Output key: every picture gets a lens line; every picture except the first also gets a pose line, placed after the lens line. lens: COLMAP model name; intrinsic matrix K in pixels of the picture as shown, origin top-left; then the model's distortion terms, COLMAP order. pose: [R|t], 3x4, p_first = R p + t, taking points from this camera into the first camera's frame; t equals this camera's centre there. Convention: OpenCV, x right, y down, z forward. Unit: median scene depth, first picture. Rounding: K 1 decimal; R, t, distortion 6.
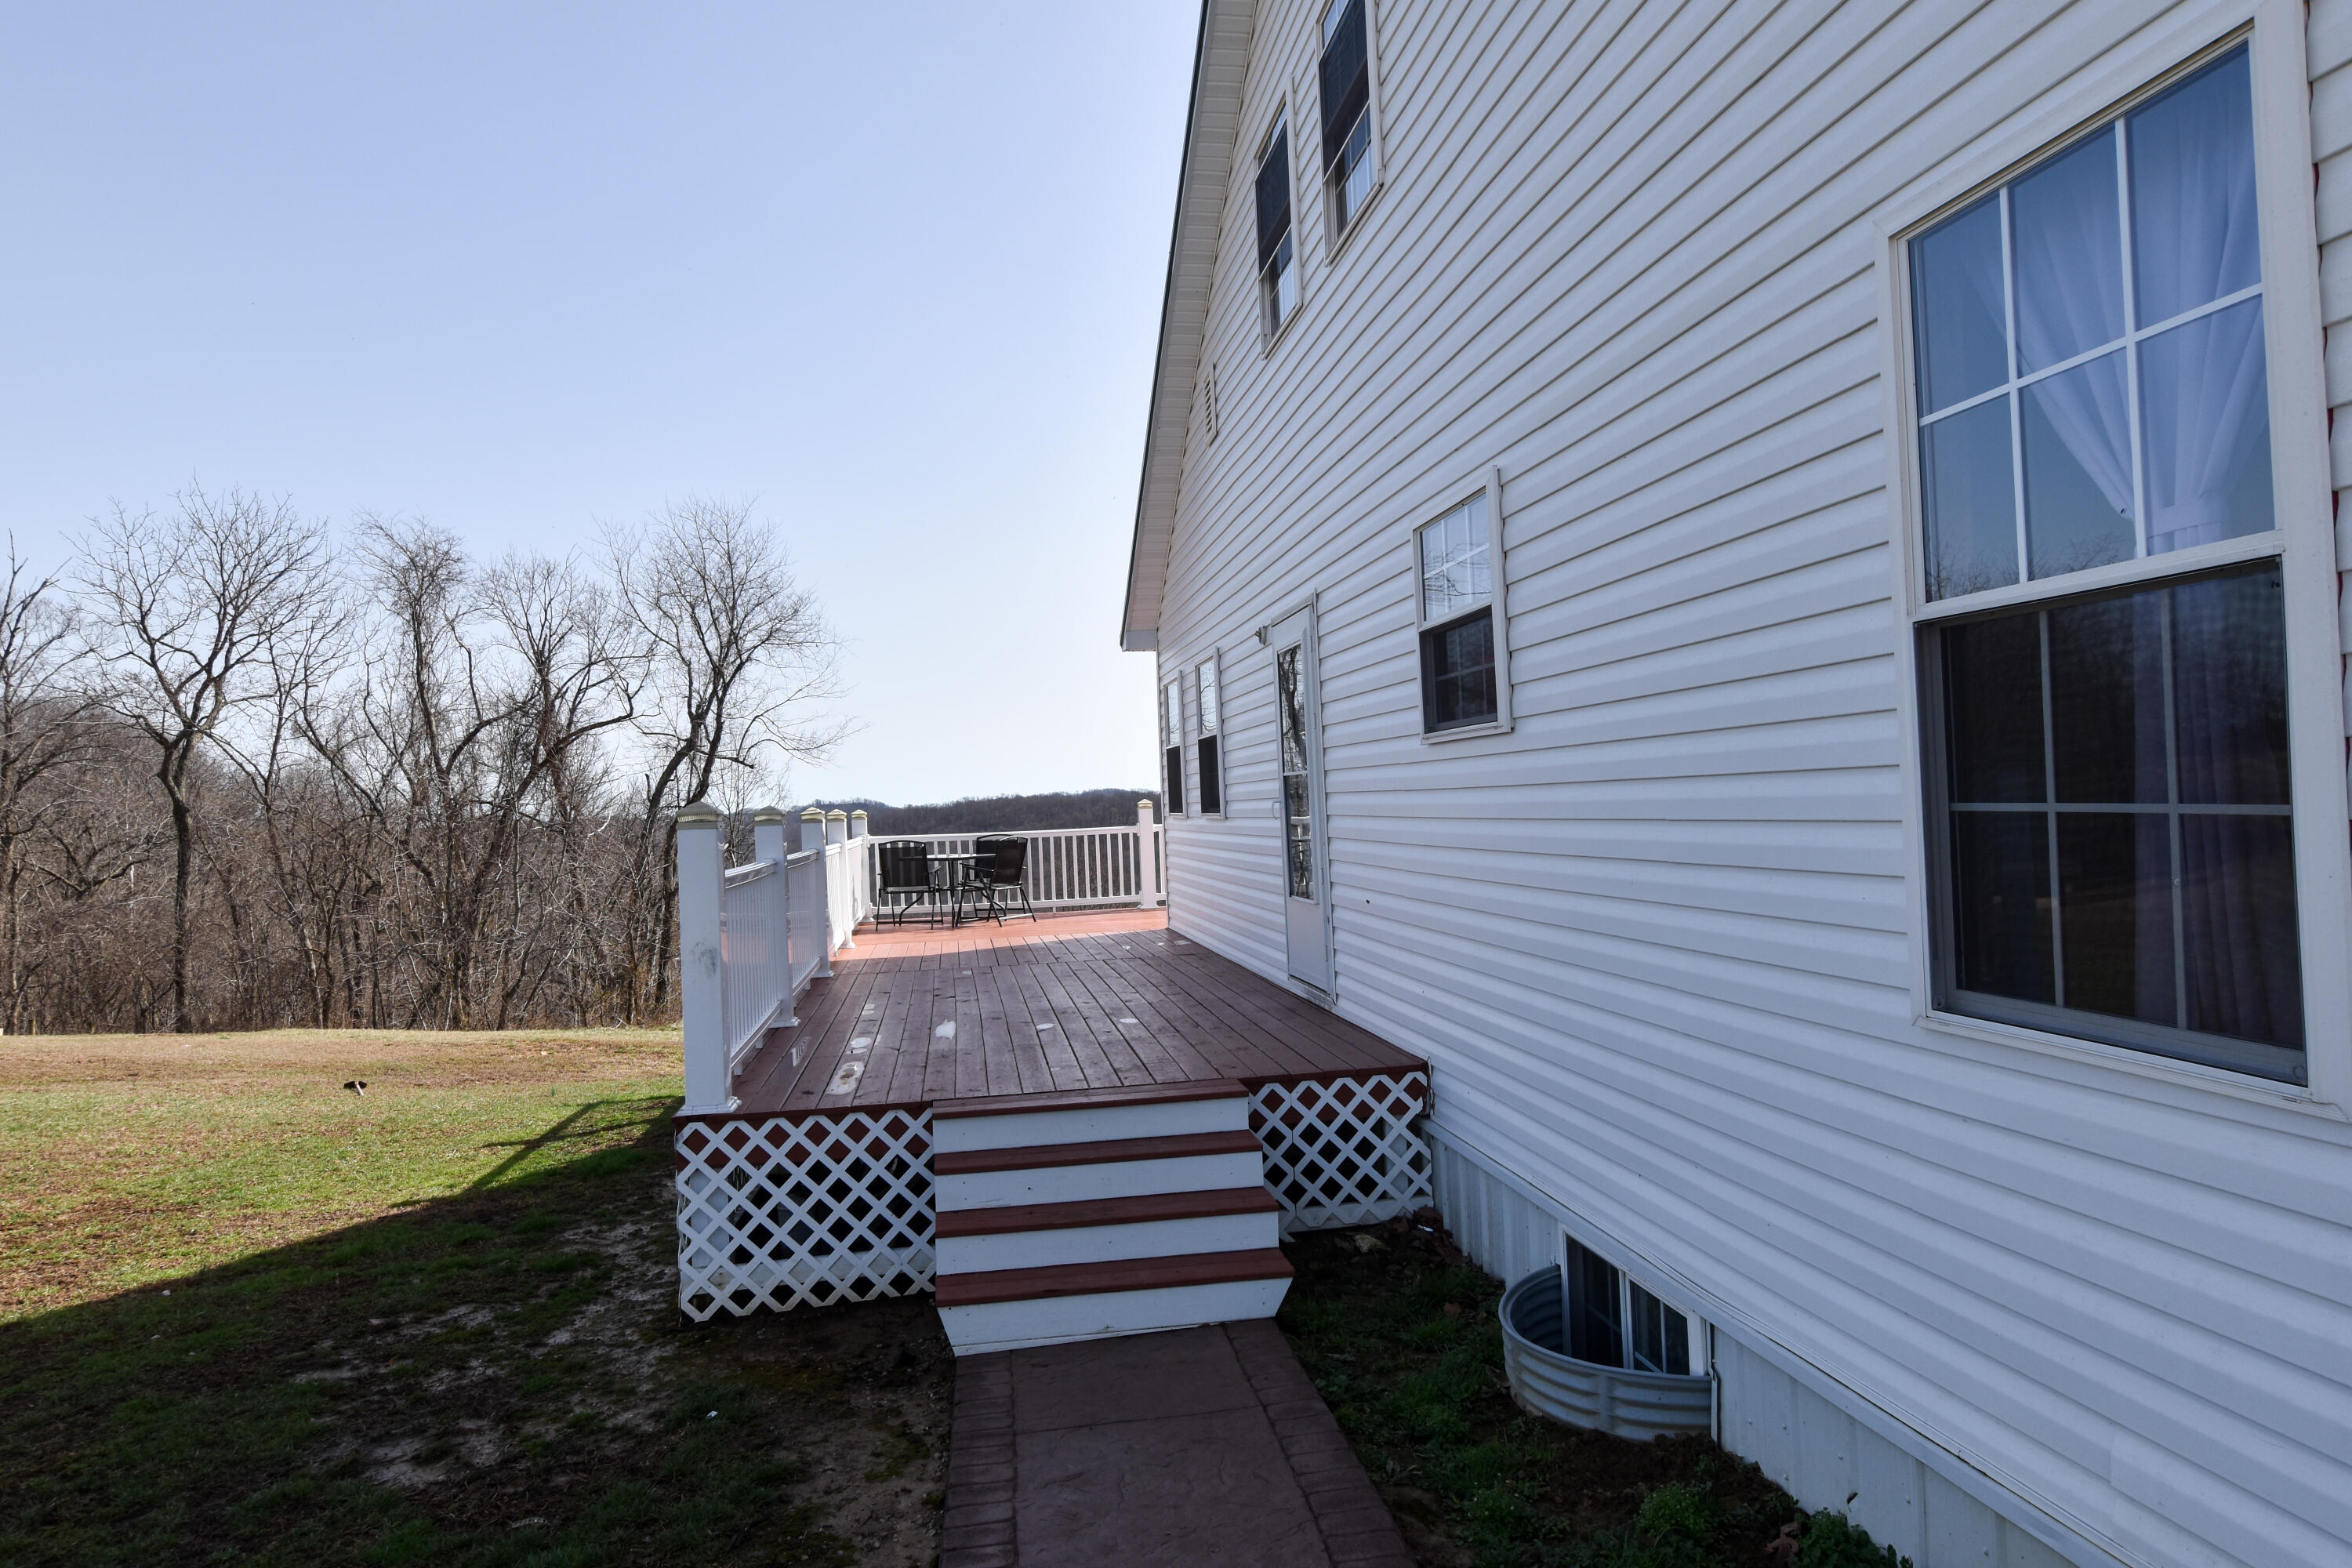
lens RADIAL K [[1444.8, 0, 1176.0], [0, 1444.8, 784.0], [0, 0, 1]] dist [0.004488, 0.003329]
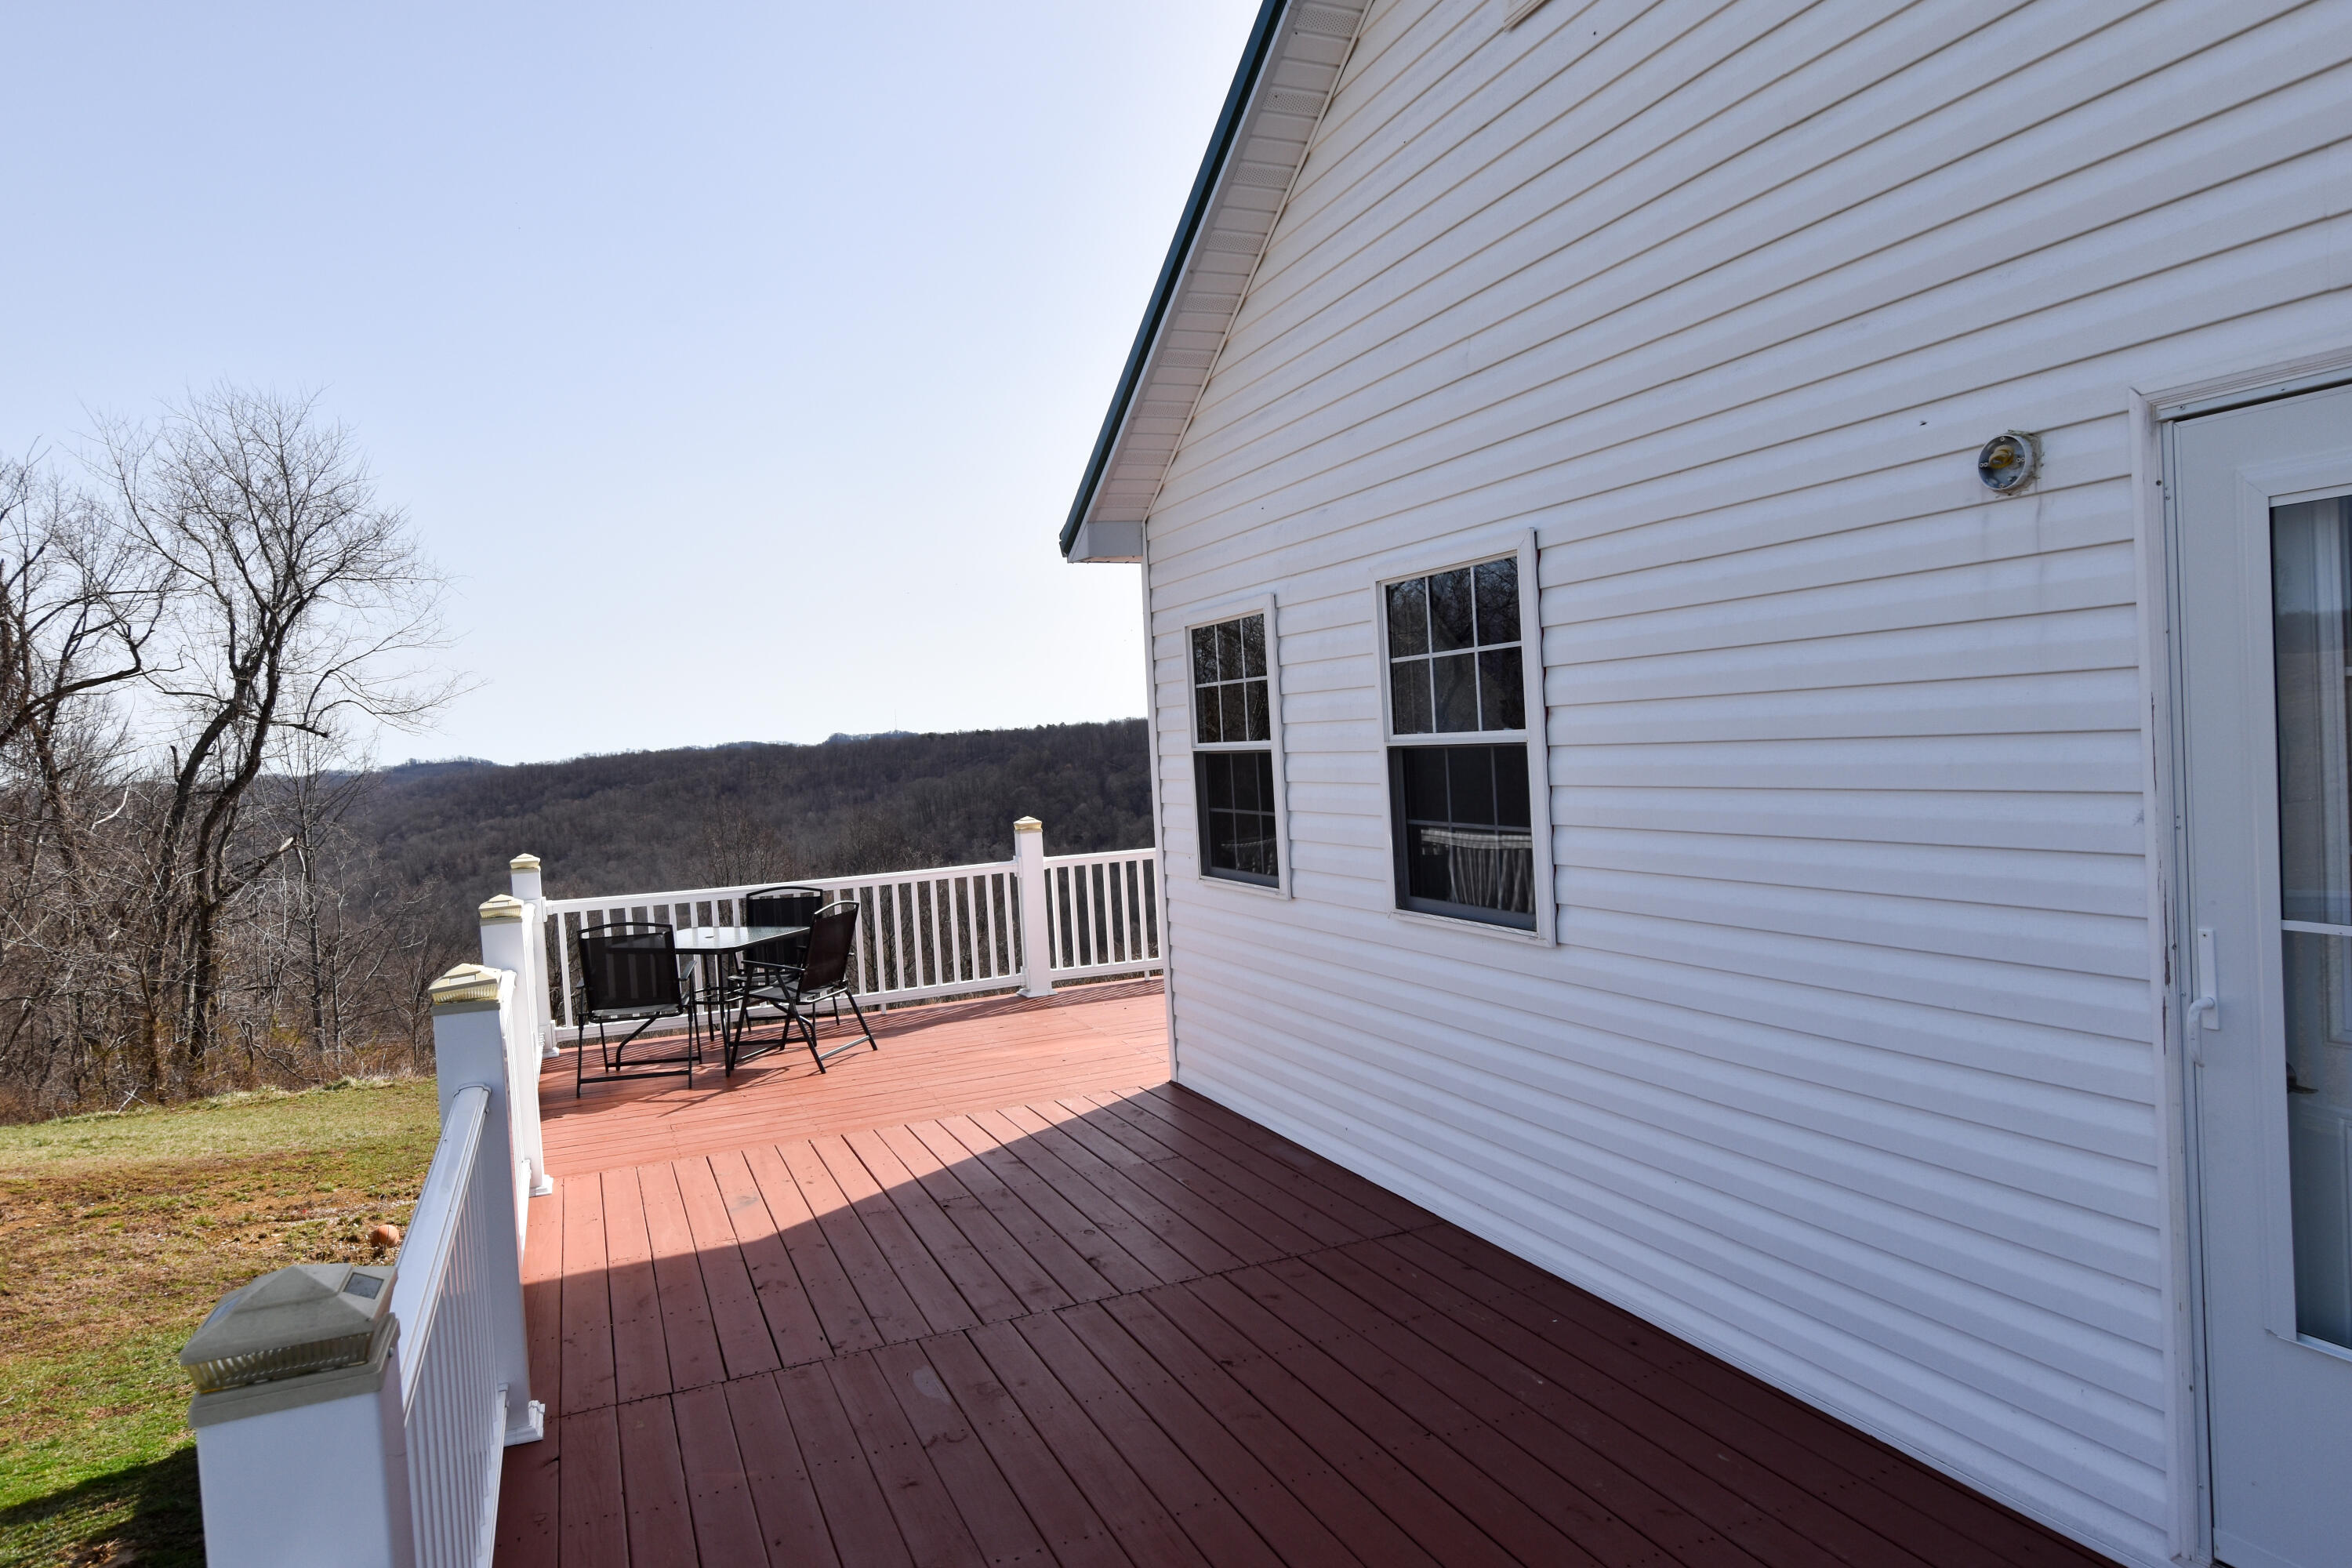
lens RADIAL K [[1440.3, 0, 1176.0], [0, 1440.3, 784.0], [0, 0, 1]] dist [0.002434, -0.000380]
pose [[0.970152, -0.021819, 0.241513, -0.112119], [0.013301, 0.999233, 0.036842, -0.025970], [-0.242131, -0.032530, 0.969698, 0.414672]]
